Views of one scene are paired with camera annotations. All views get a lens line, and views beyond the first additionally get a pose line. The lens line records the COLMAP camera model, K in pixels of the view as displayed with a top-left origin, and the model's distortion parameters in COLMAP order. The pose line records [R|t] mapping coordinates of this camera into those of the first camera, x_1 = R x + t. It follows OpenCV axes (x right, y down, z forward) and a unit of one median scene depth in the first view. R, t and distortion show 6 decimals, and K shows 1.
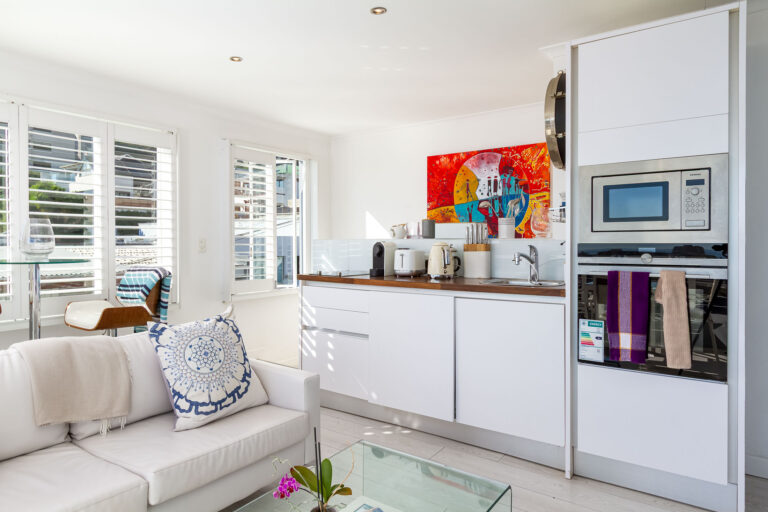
lens RADIAL K [[491.4, 0, 357.9], [0, 491.4, 251.1], [0, 0, 1]] dist [0.005014, 0.002620]
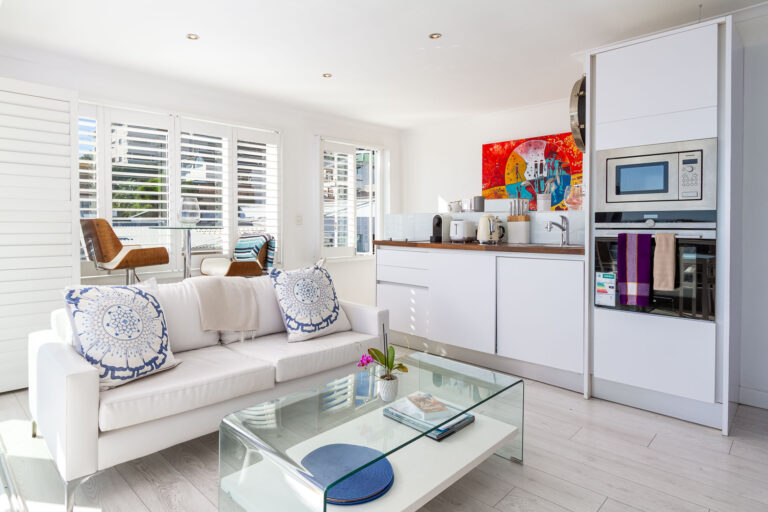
lens RADIAL K [[444.9, 0, 358.8], [0, 444.9, 234.8], [0, 0, 1]] dist [0.000065, -0.003192]
pose [[0.988068, 0.004866, -0.153941, 0.020443], [-0.003751, 0.999965, 0.007534, 0.027483], [0.153973, -0.006866, 0.988051, -0.163915]]
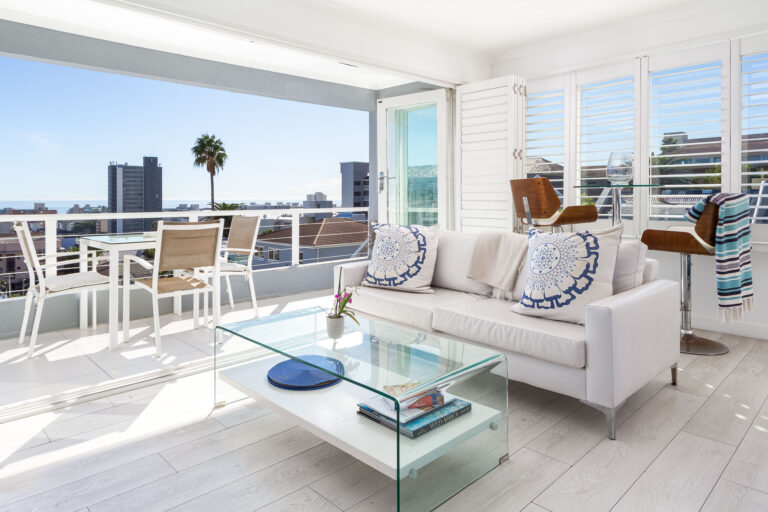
lens RADIAL K [[485.1, 0, 355.7], [0, 485.1, 198.1], [0, 0, 1]] dist [-0.000520, 0.000912]
pose [[-0.192289, 0.000544, -0.981338, 0.612408], [-0.012375, 0.999919, 0.002979, 0.050733], [0.981260, 0.012717, -0.192267, 0.554018]]
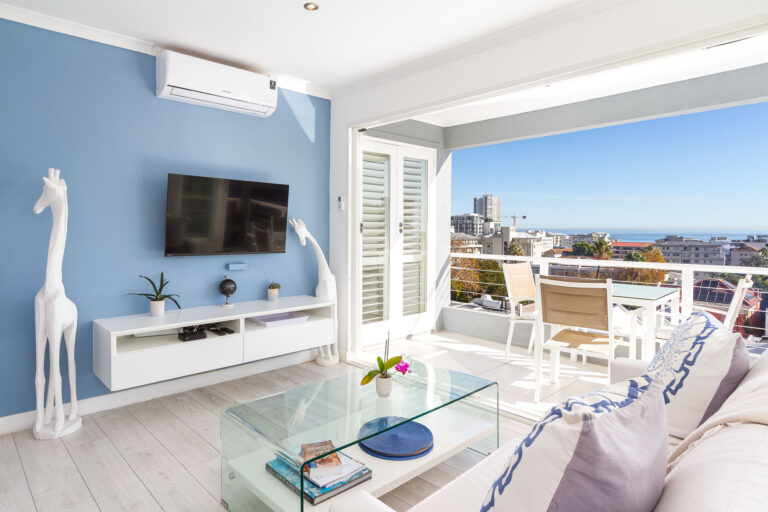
lens RADIAL K [[444.9, 0, 358.8], [0, 444.9, 234.8], [0, 0, 1]] dist [0.000065, -0.003192]
pose [[-0.981965, -0.001521, 0.189056, -0.137545], [0.004034, 0.999571, 0.028996, -0.009258], [-0.189019, 0.029236, -0.981538, 1.049555]]
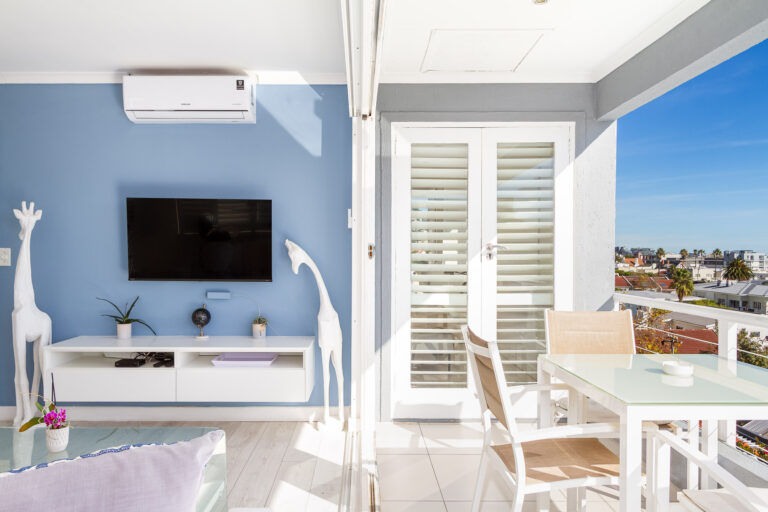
lens RADIAL K [[539.7, 0, 368.8], [0, 539.7, 262.6], [0, 0, 1]] dist [0.002782, 0.001241]
pose [[-0.607704, -0.006777, 0.794135, -0.775727], [0.014169, 0.999712, 0.019374, 0.008653], [-0.794037, 0.023026, -0.607433, 0.501077]]
